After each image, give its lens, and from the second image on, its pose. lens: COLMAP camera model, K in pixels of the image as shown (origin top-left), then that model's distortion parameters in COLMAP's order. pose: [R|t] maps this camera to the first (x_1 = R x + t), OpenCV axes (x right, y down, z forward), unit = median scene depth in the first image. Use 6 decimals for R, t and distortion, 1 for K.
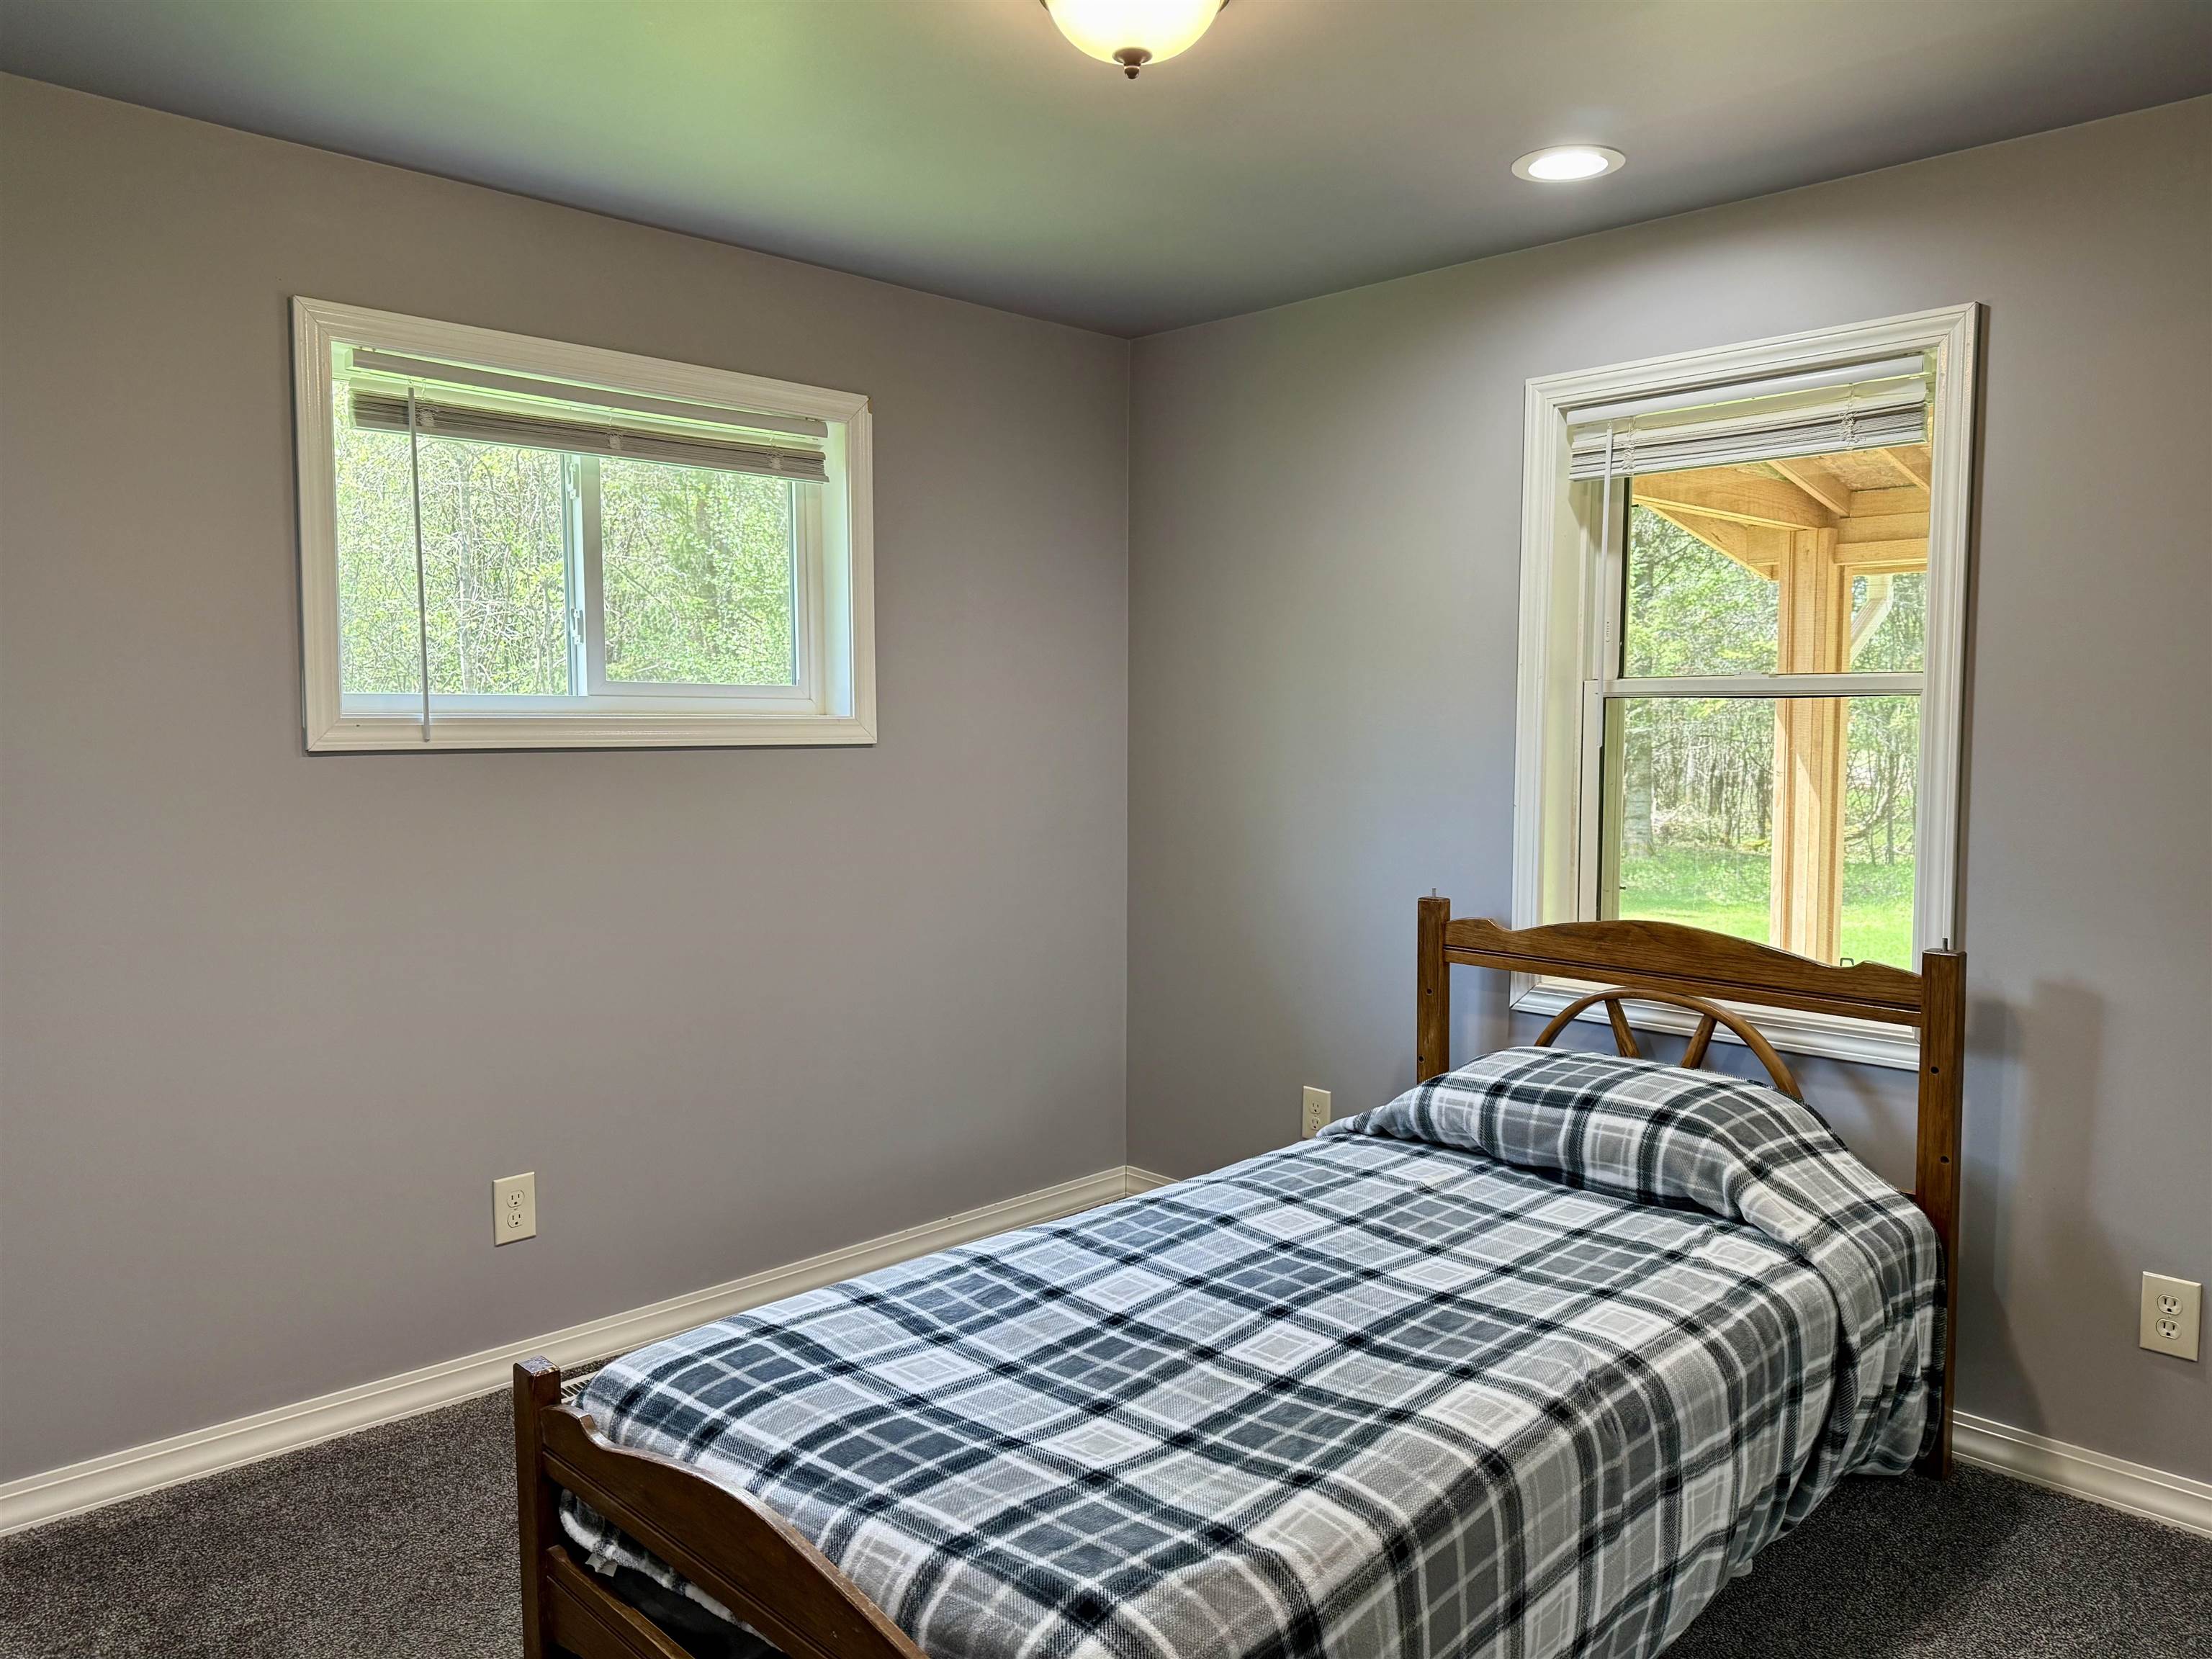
lens RADIAL K [[1637.3, 0, 1104.2], [0, 1637.3, 832.4], [0, 0, 1]] dist [0.106948, -0.165339]
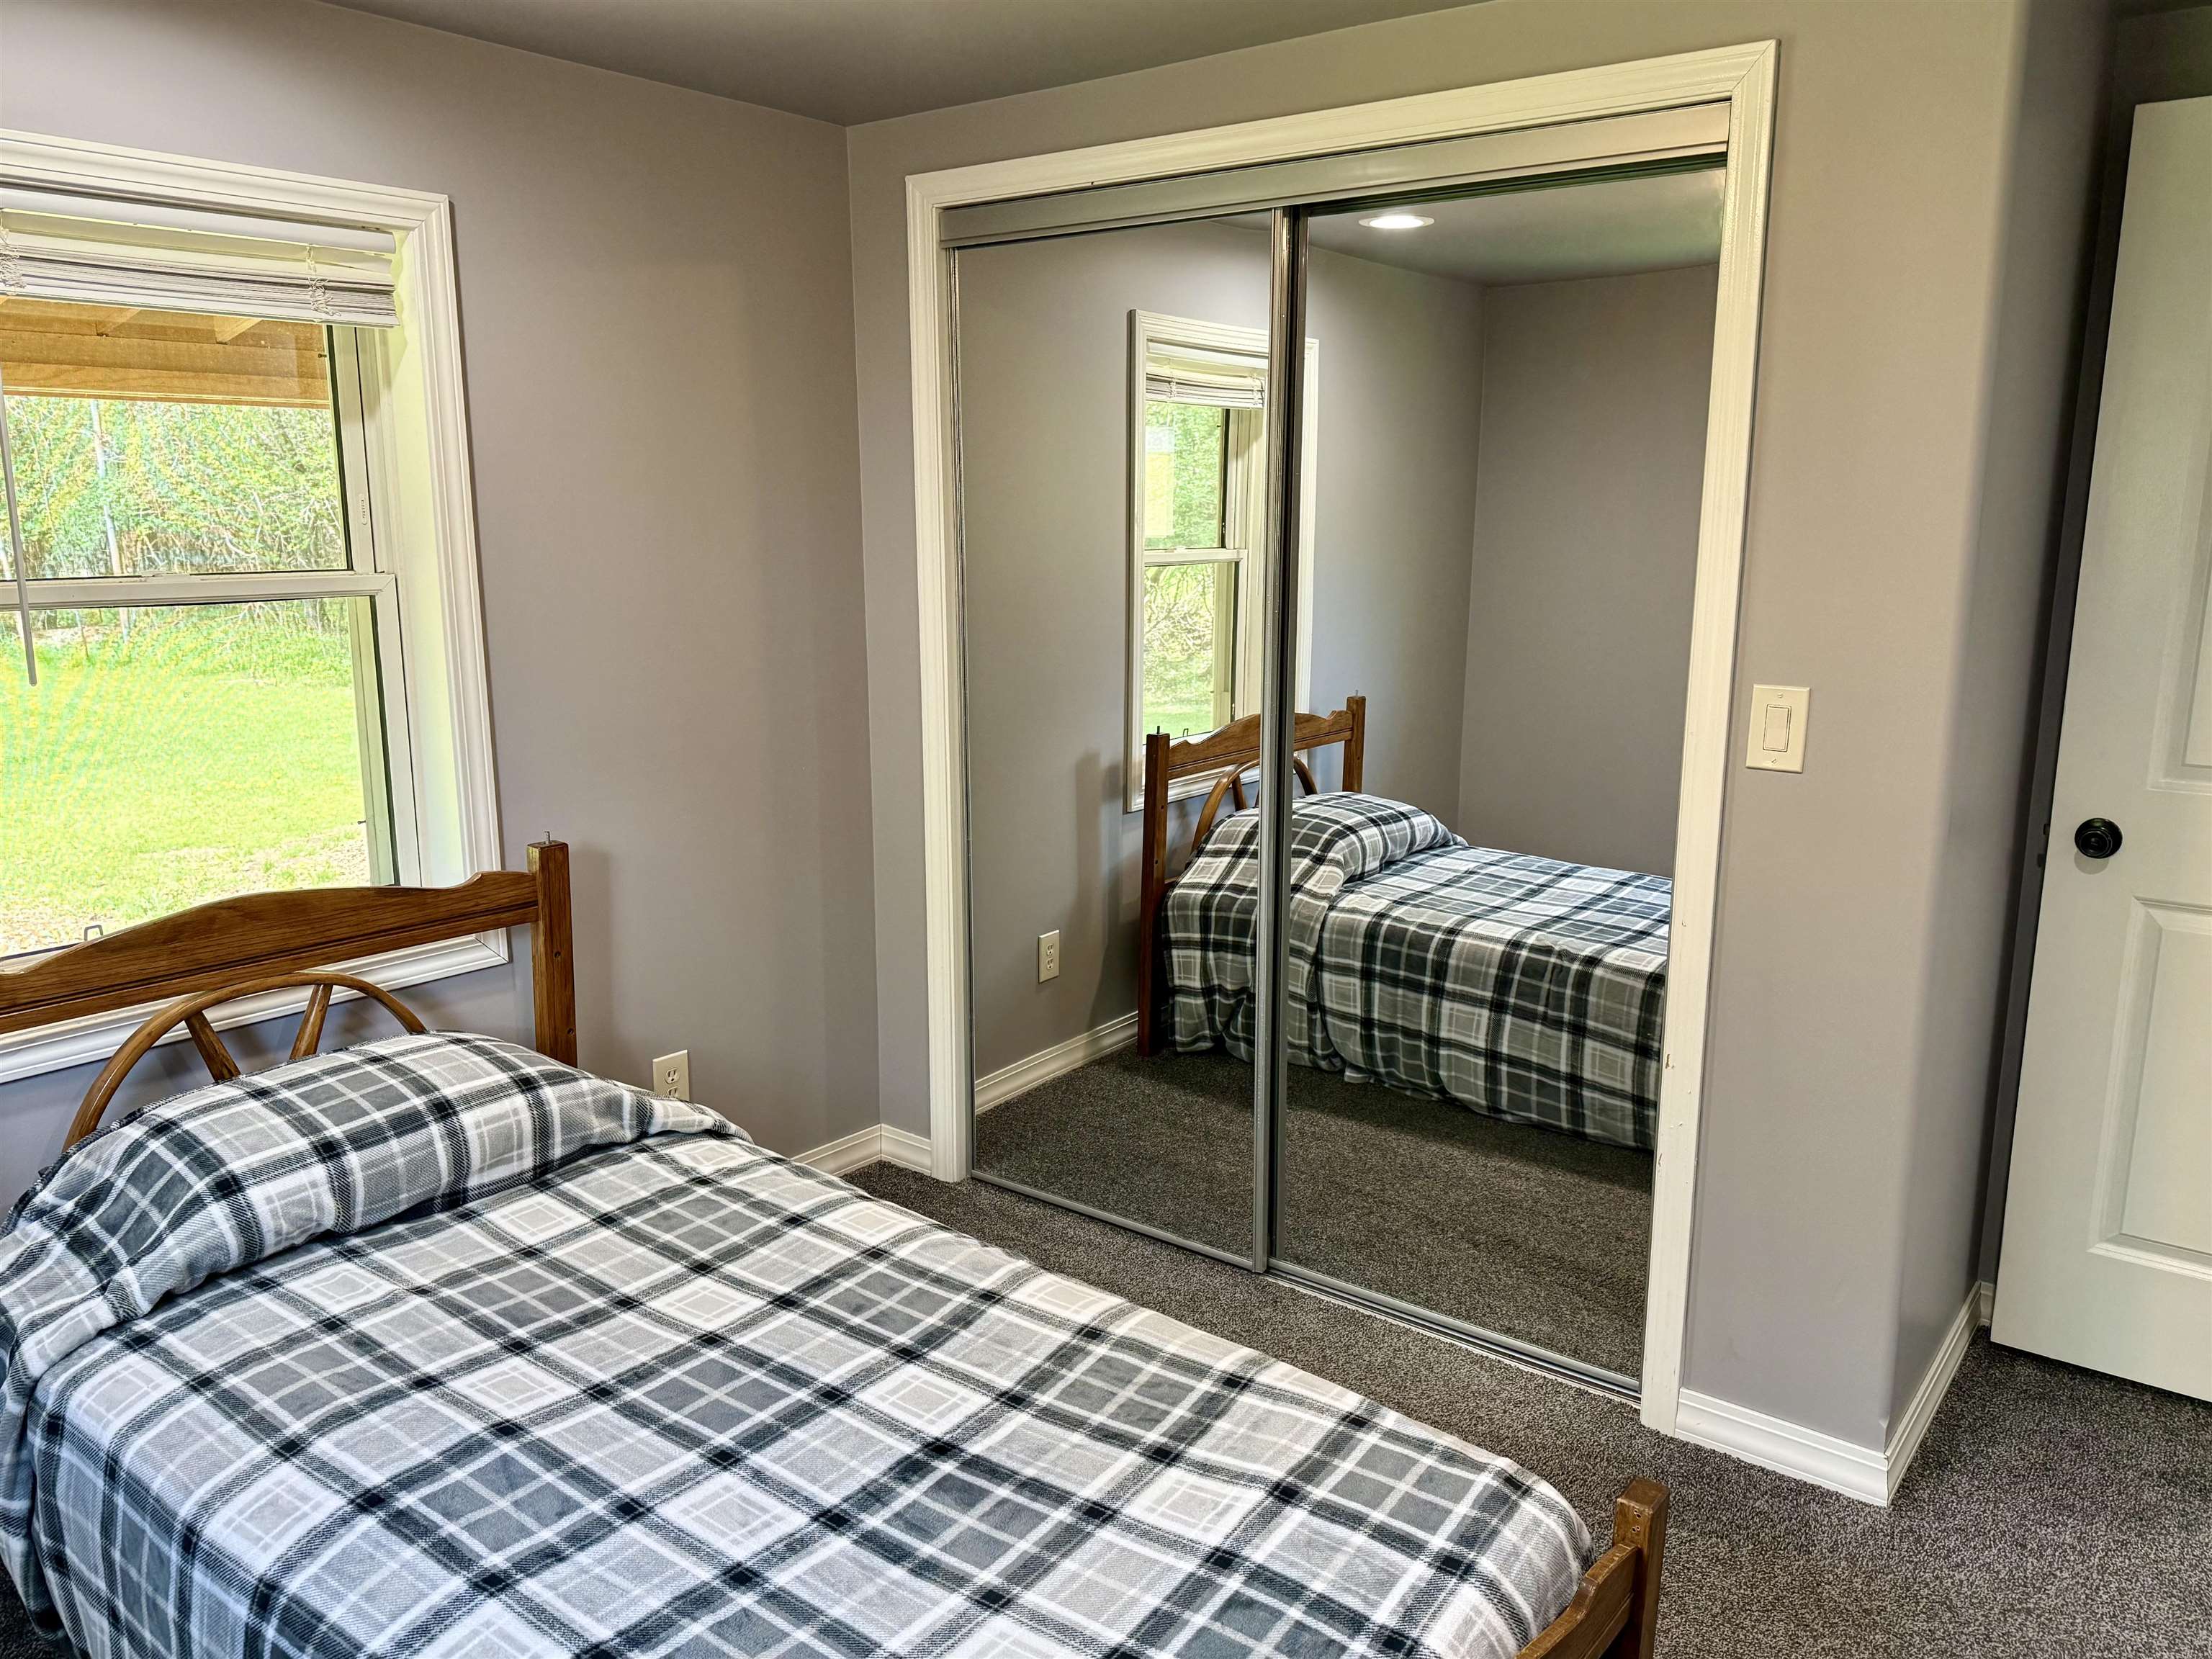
lens RADIAL K [[1637.3, 0, 1104.2], [0, 1637.3, 832.4], [0, 0, 1]] dist [0.106948, -0.165339]
pose [[-0.146297, -0.201866, 0.968425, -0.617253], [0.063963, 0.974979, 0.212895, -0.149416], [-0.987171, 0.093089, -0.129725, 0.854083]]
